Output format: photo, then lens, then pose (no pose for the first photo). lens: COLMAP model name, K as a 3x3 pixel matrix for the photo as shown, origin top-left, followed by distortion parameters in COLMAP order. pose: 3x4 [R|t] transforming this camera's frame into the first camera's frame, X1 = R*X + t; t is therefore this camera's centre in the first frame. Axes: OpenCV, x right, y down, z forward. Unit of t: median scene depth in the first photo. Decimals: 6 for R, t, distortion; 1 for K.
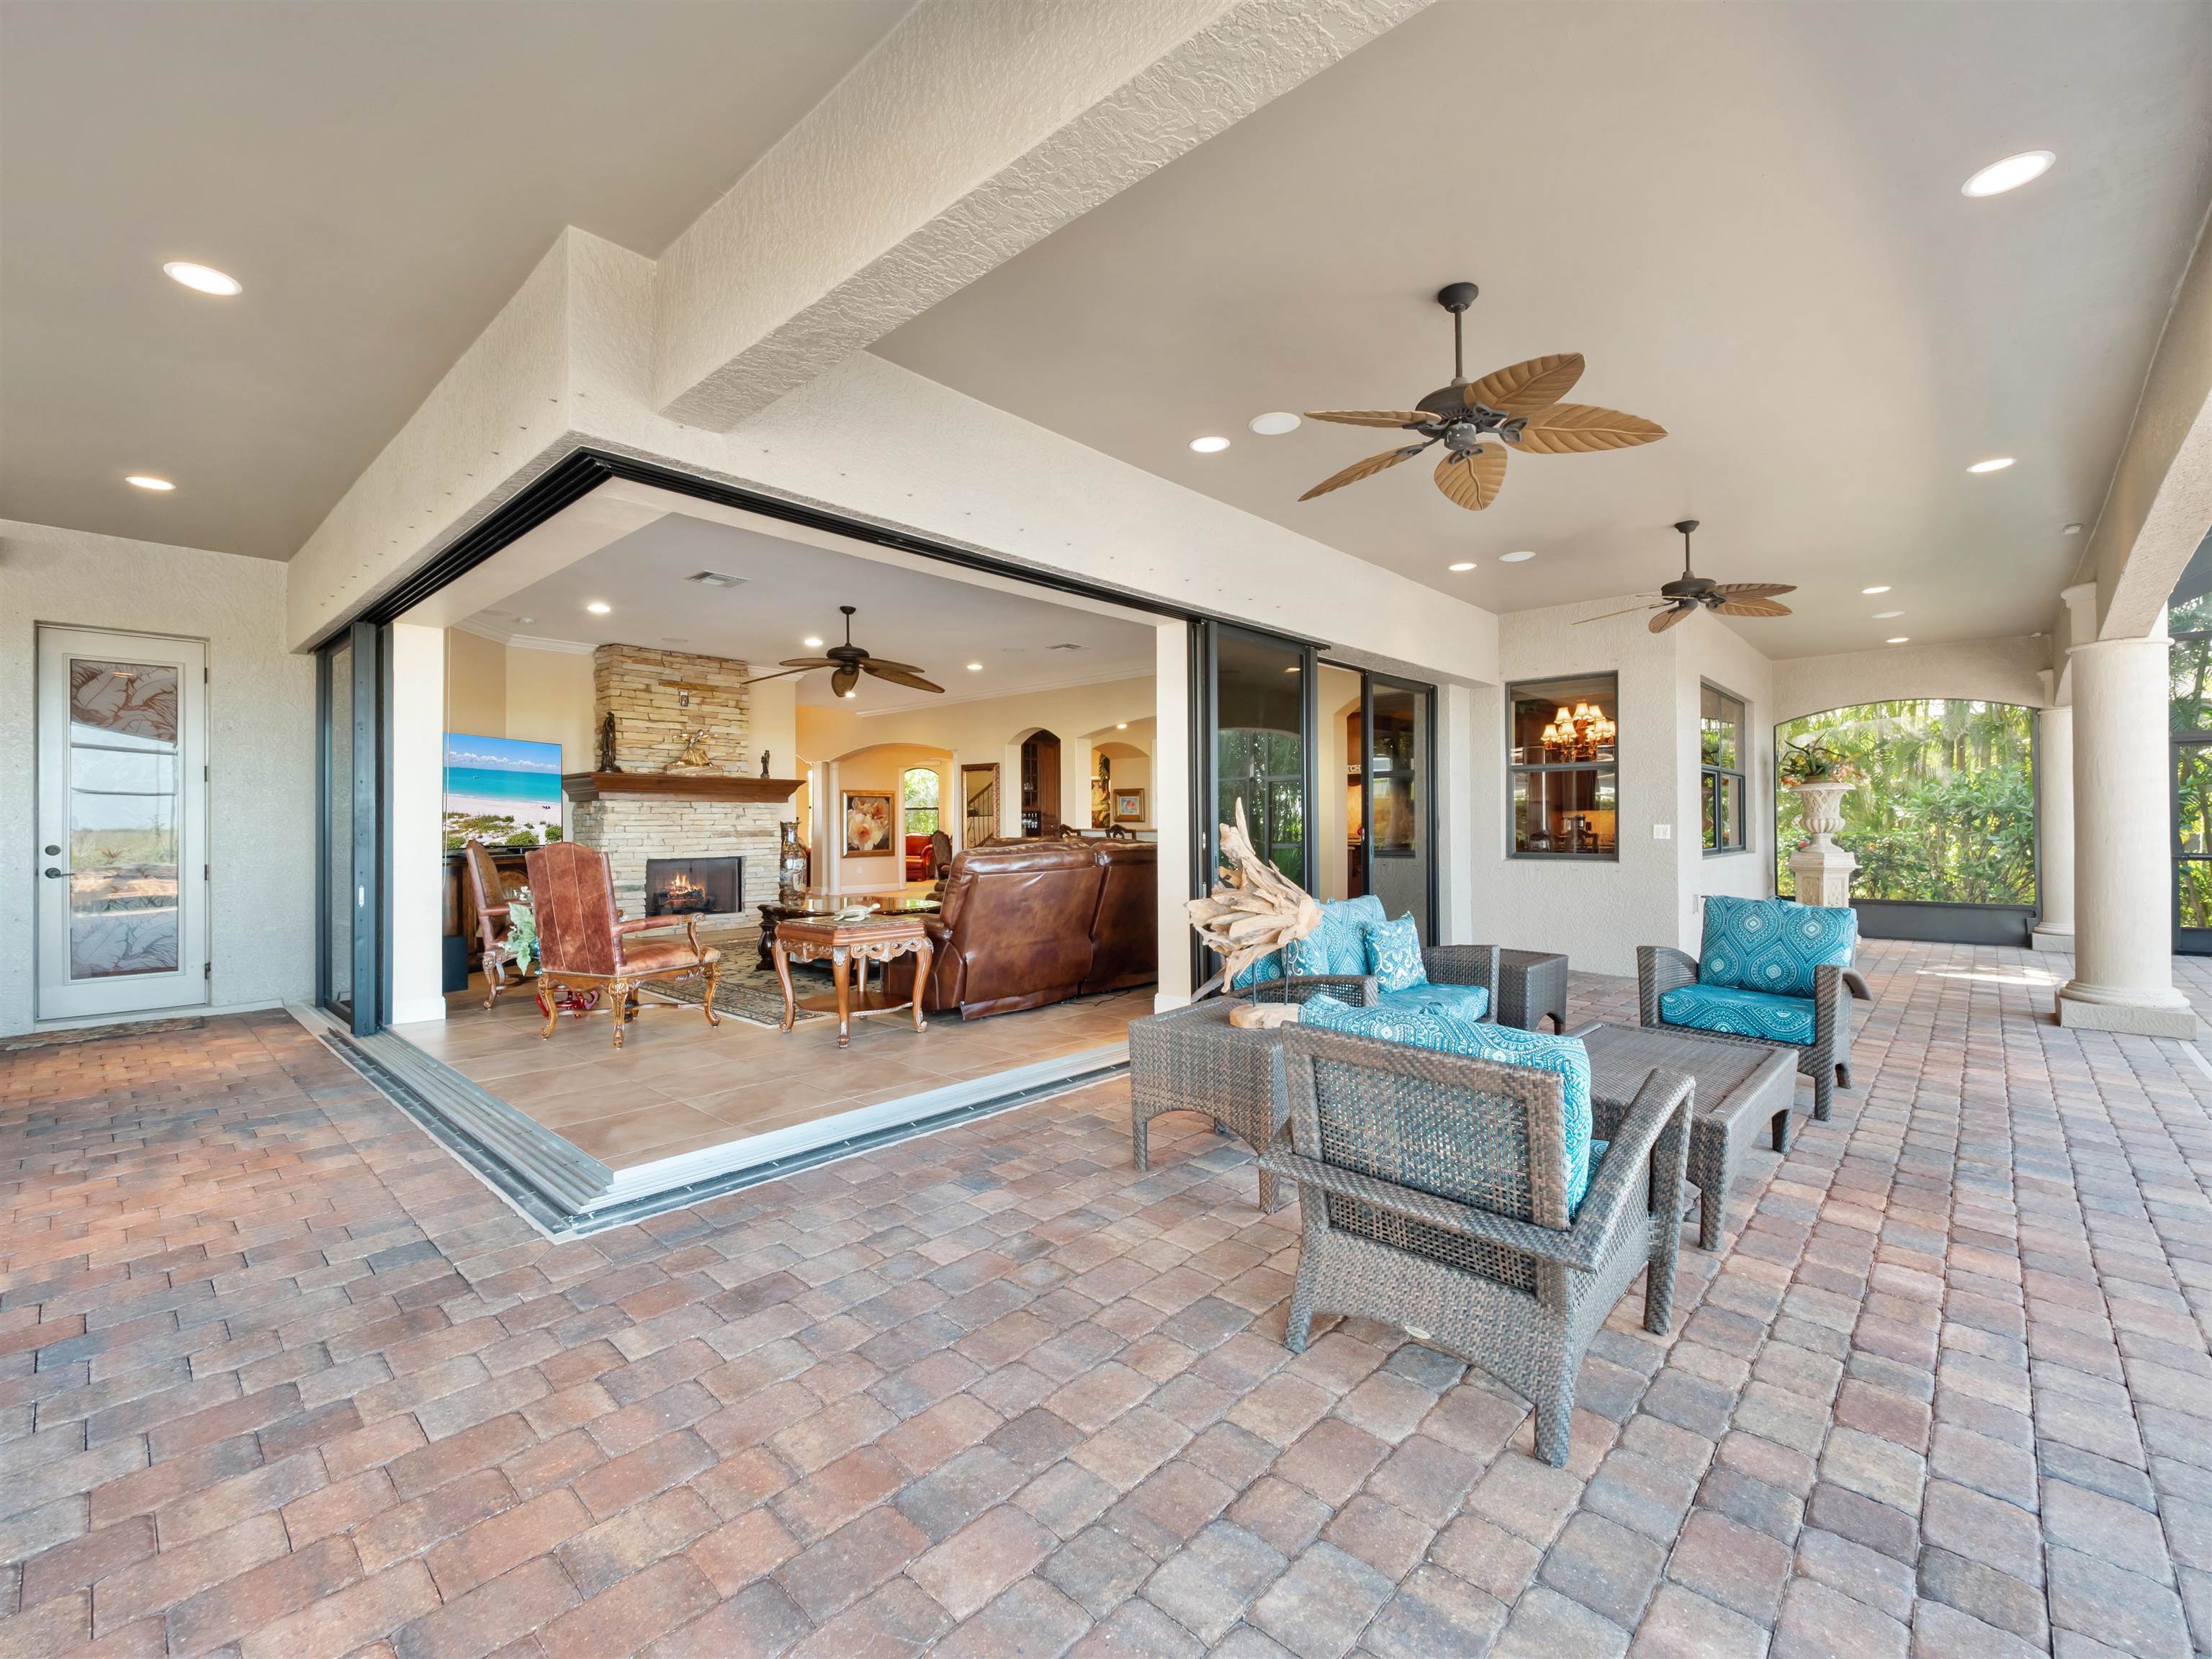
lens RADIAL K [[928.7, 0, 1096.5], [0, 928.7, 821.9], [0, 0, 1]] dist [0.027379, -0.016152]
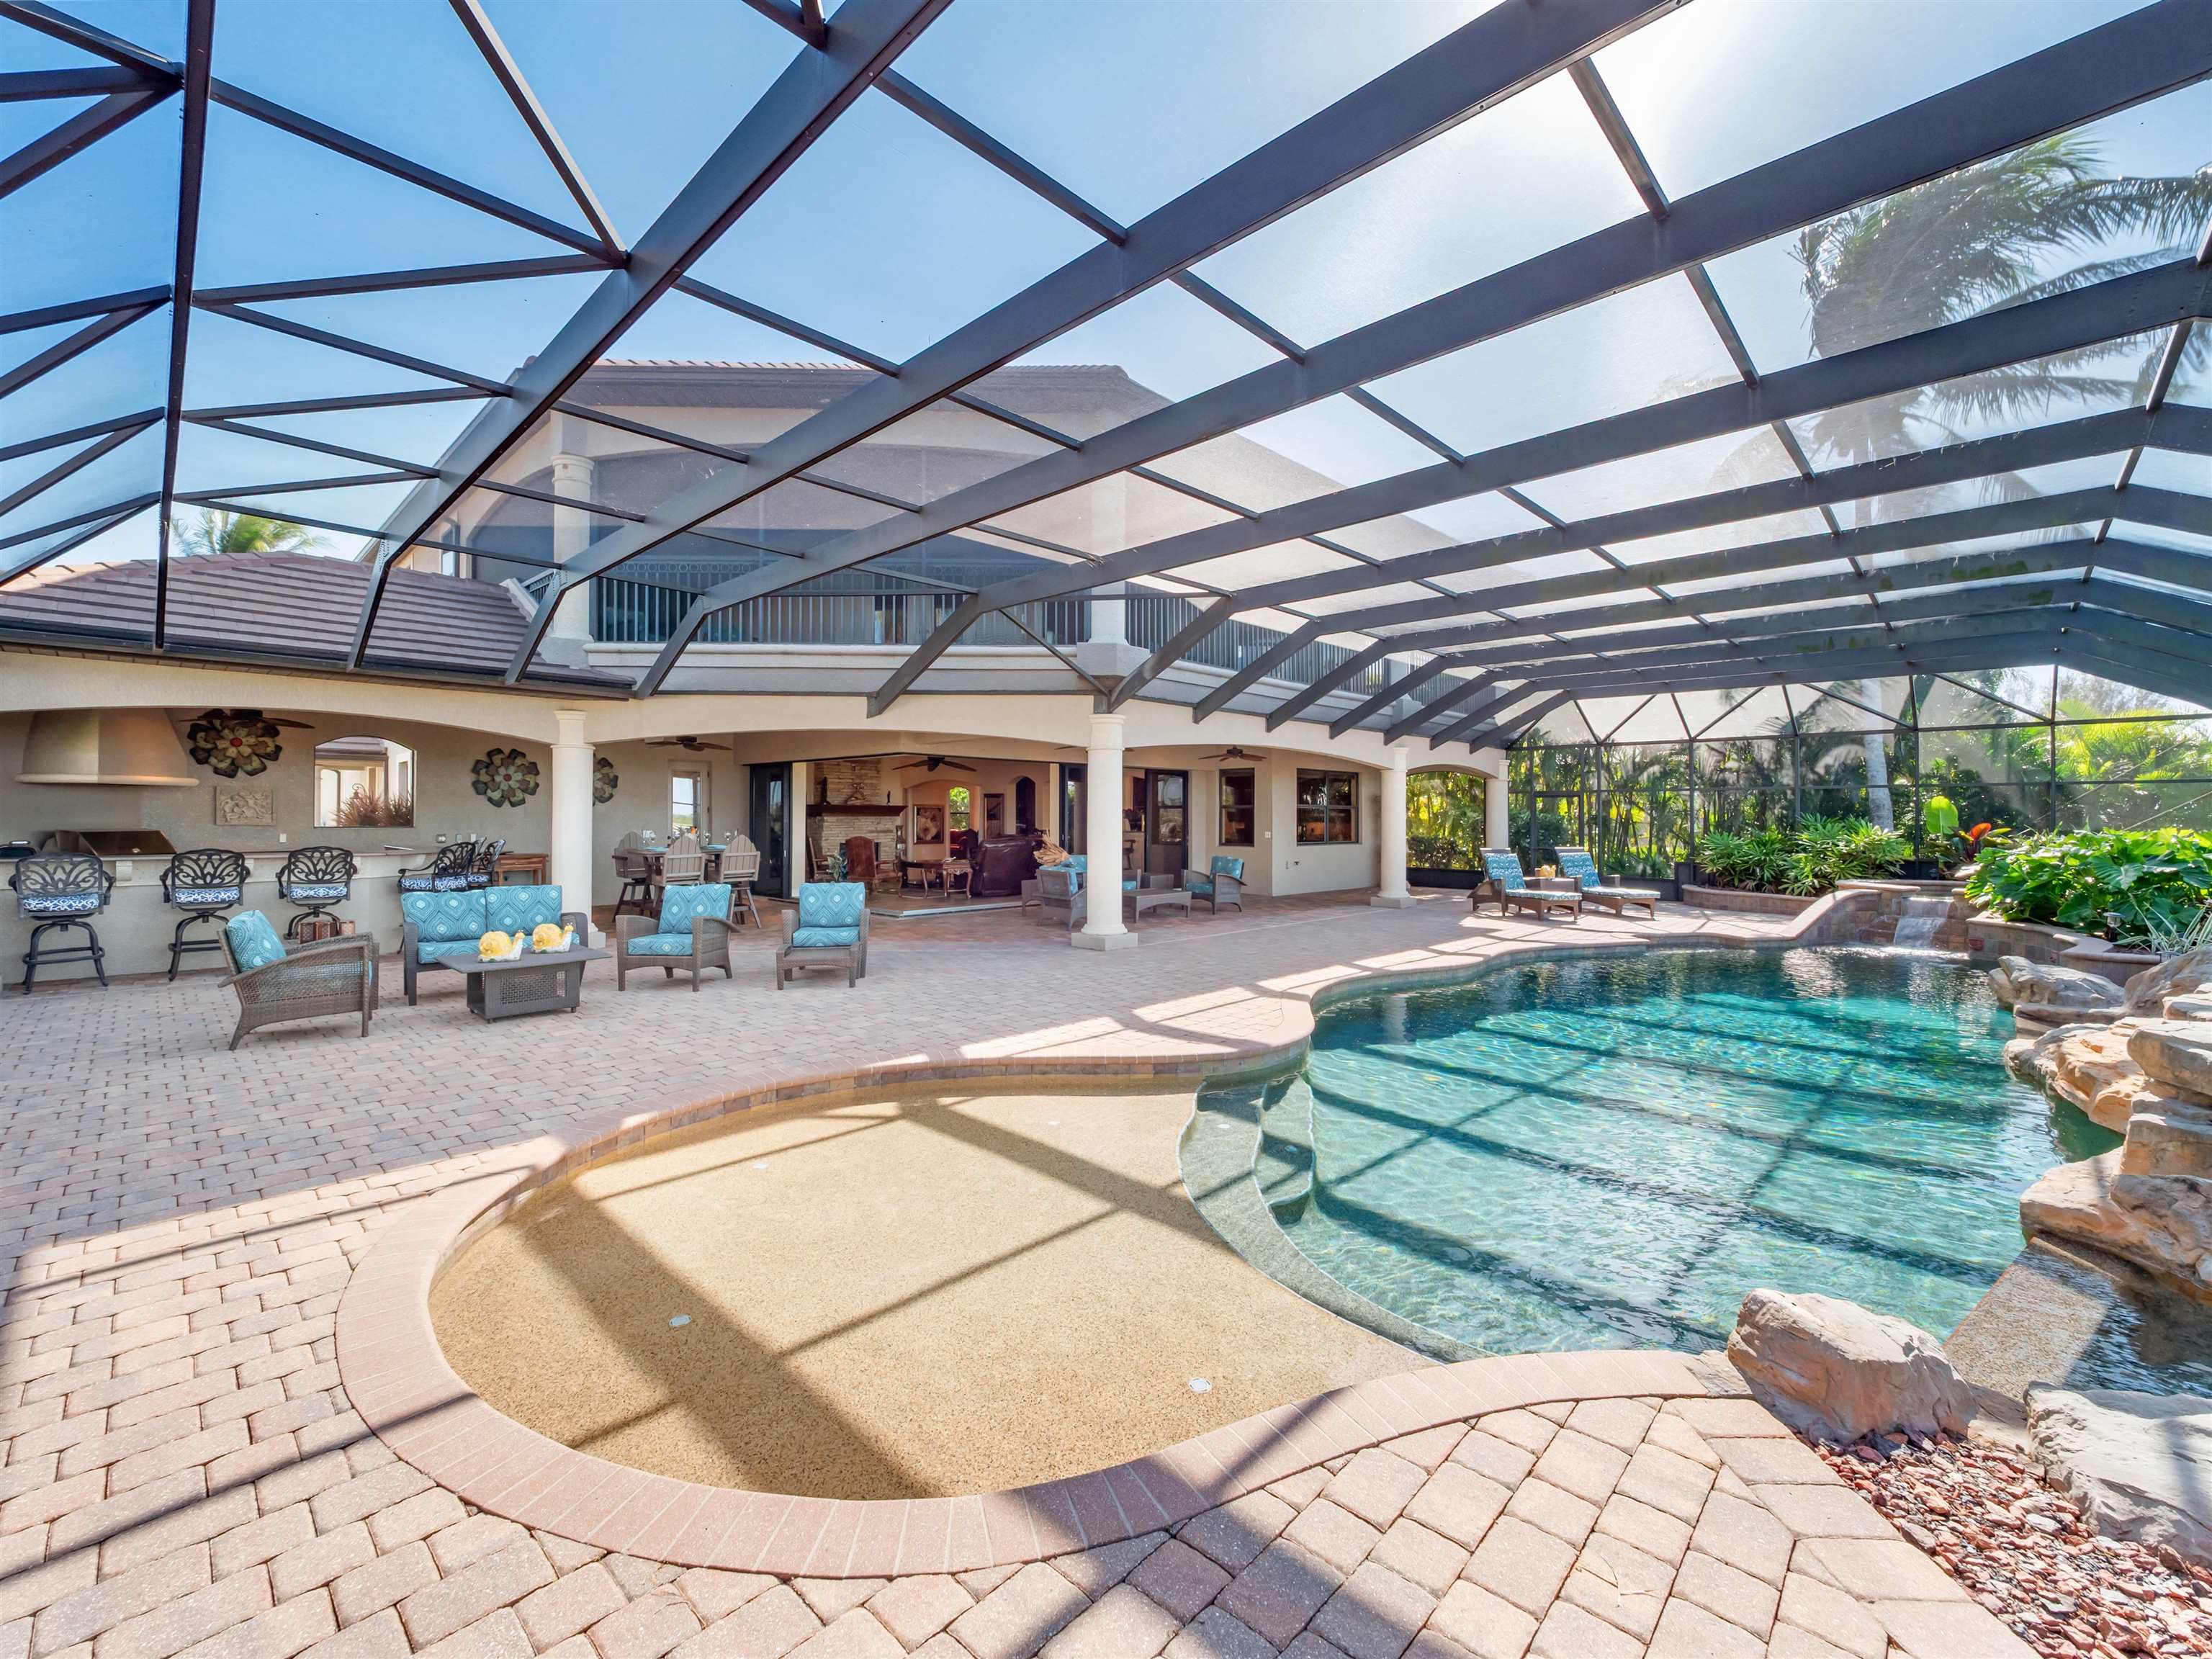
lens RADIAL K [[928.7, 0, 1096.5], [0, 928.7, 821.9], [0, 0, 1]] dist [0.027379, -0.016152]
pose [[0.999655, 0.008070, -0.025001, 0.122733], [-0.007861, 0.999934, 0.008431, -0.022961], [0.025067, -0.008232, 0.999652, -0.820220]]
